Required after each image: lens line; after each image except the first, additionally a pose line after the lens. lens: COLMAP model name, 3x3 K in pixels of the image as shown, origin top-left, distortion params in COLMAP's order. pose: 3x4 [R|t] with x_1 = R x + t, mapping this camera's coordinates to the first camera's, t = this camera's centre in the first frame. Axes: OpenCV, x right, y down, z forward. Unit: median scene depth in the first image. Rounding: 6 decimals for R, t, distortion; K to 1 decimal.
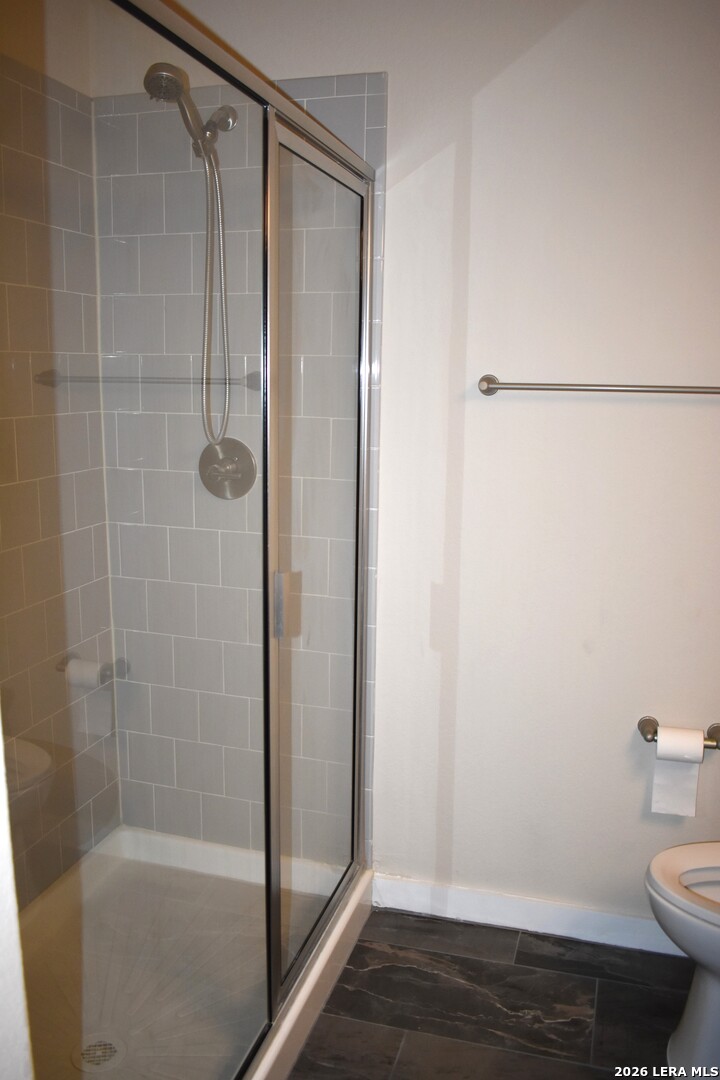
lens RADIAL K [[918.1, 0, 360.0], [0, 918.1, 540.0], [0, 0, 1]] dist [-0.066970, -0.001688]
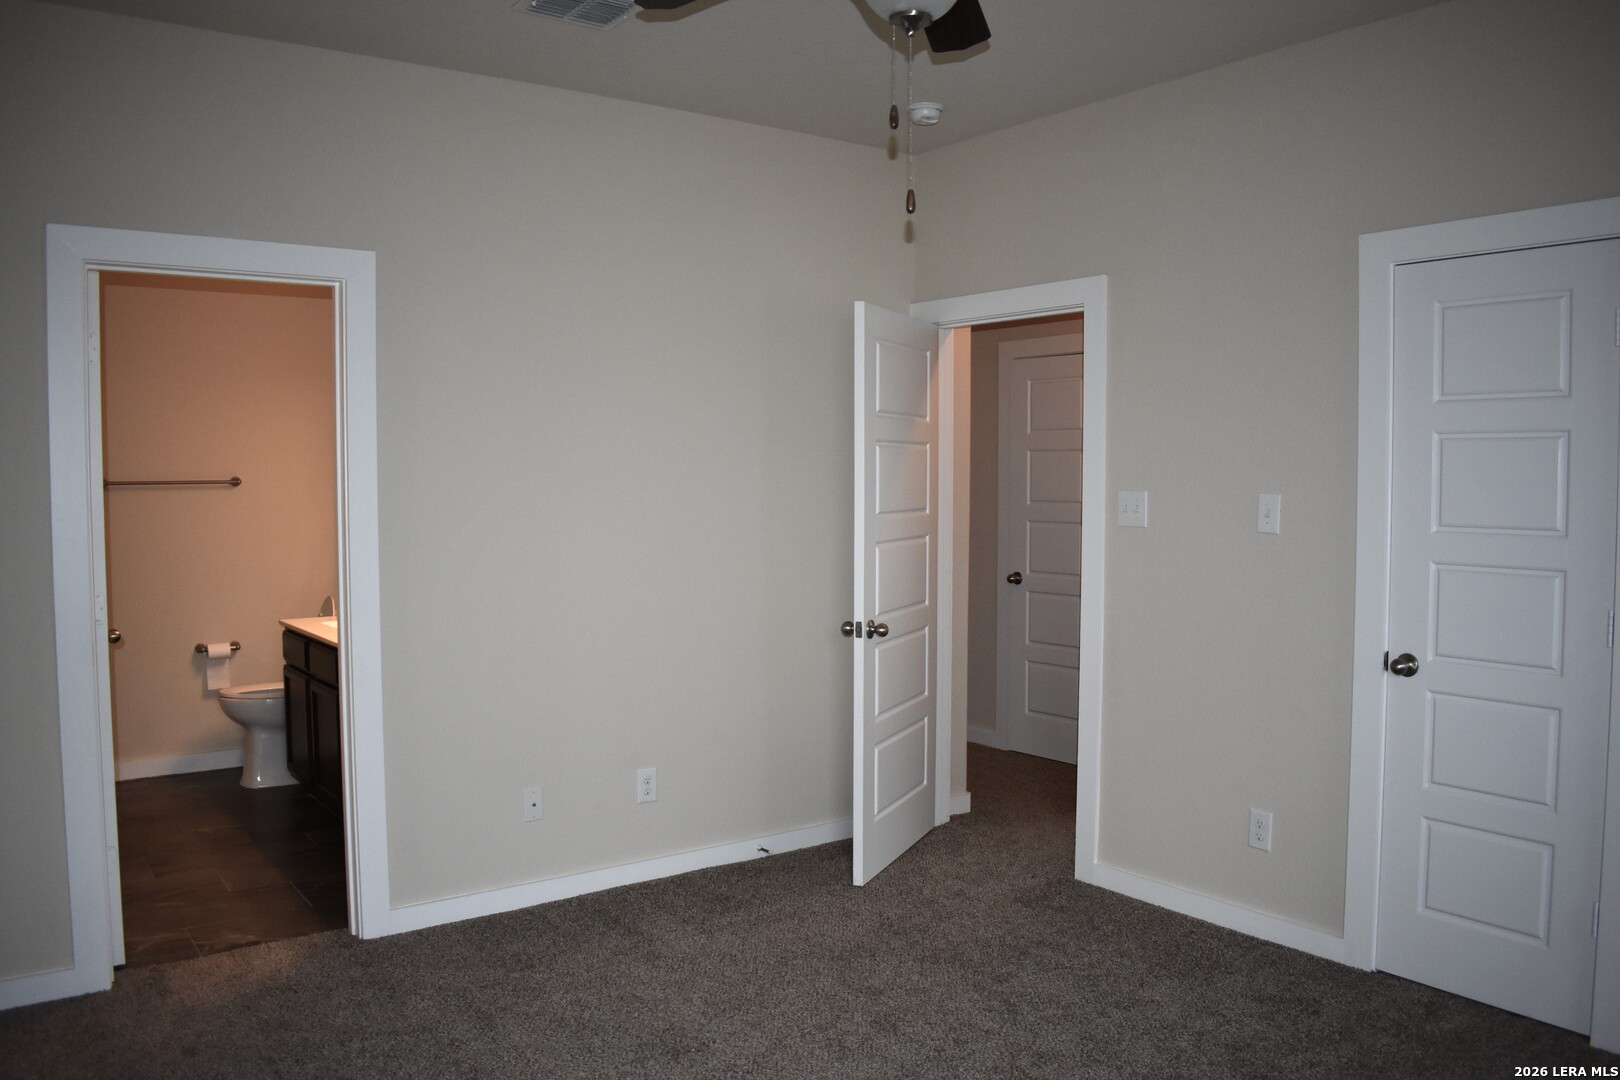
lens RADIAL K [[1267.6, 0, 810.0], [0, 1267.6, 540.0], [0, 0, 1]] dist [-0.098451, 0.017678]
pose [[0.609014, -0.055362, 0.791225, -1.029556], [0.155537, 0.986529, -0.050691, 0.323375], [-0.777760, 0.153936, 0.609421, -1.775805]]
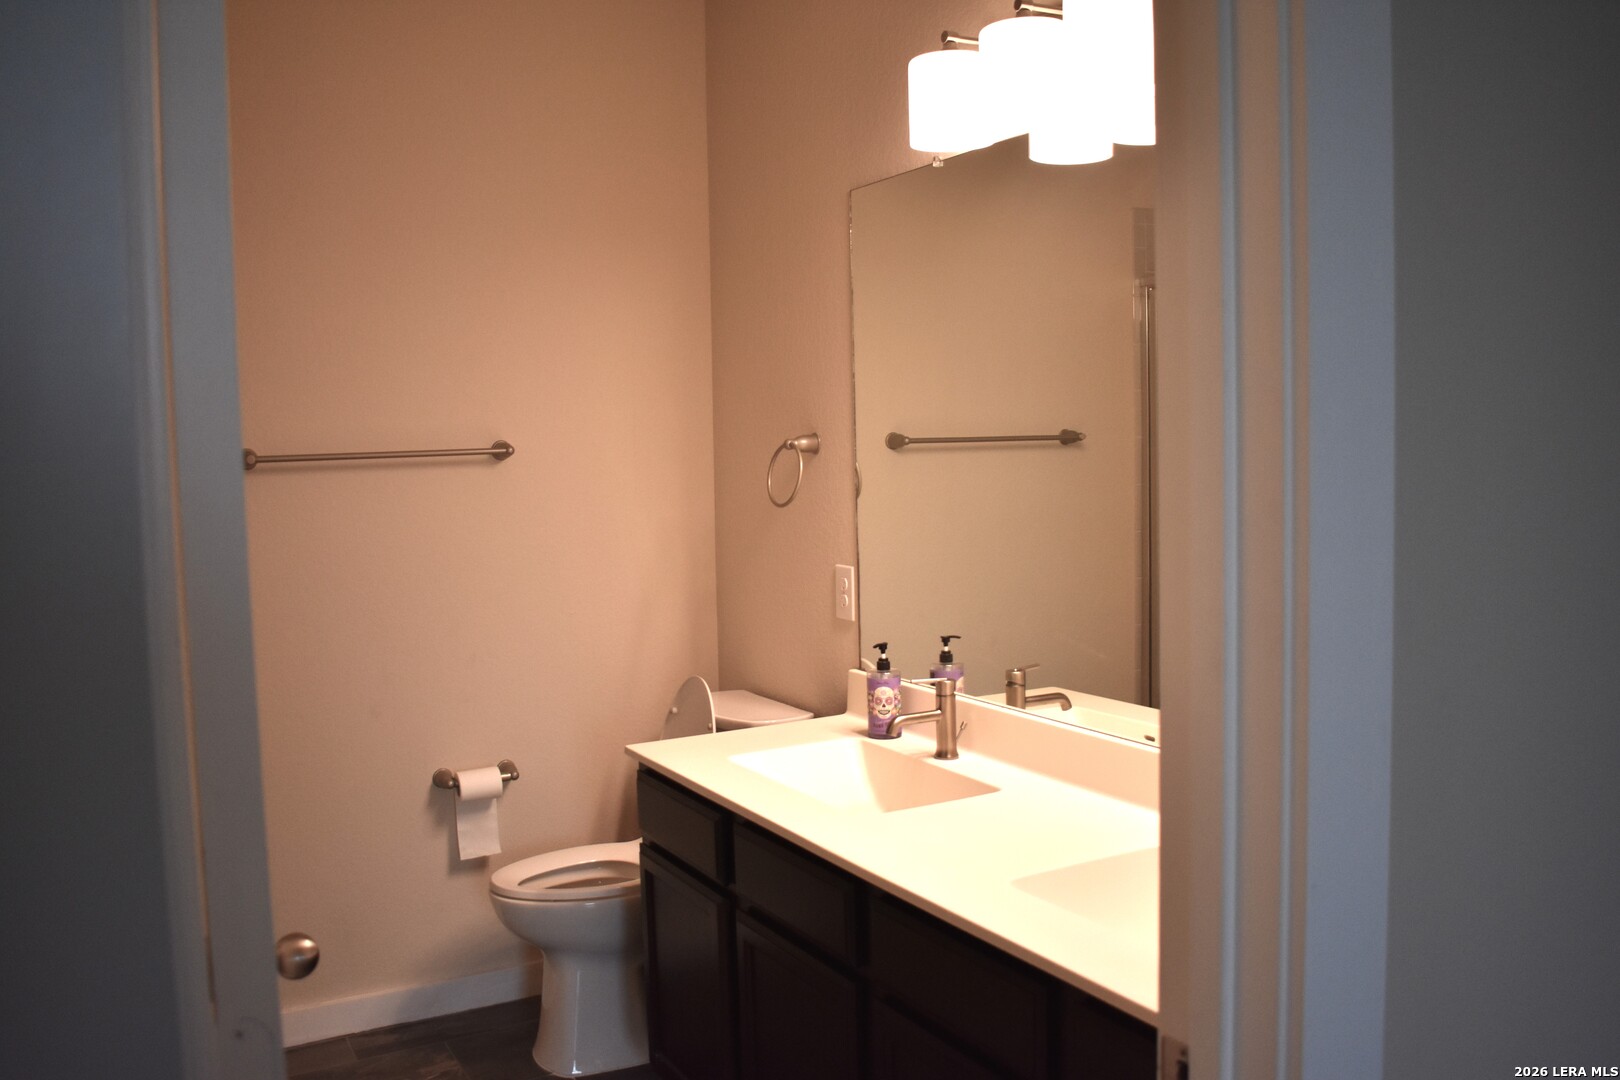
lens RADIAL K [[1377.2, 0, 810.0], [0, 1377.2, 540.0], [0, 0, 1]] dist [-0.066970, -0.001688]
pose [[0.708240, -0.088919, 0.700349, -0.454686], [0.167329, 0.984911, -0.044166, 0.079497], [-0.685855, 0.148469, 0.712433, -0.428046]]
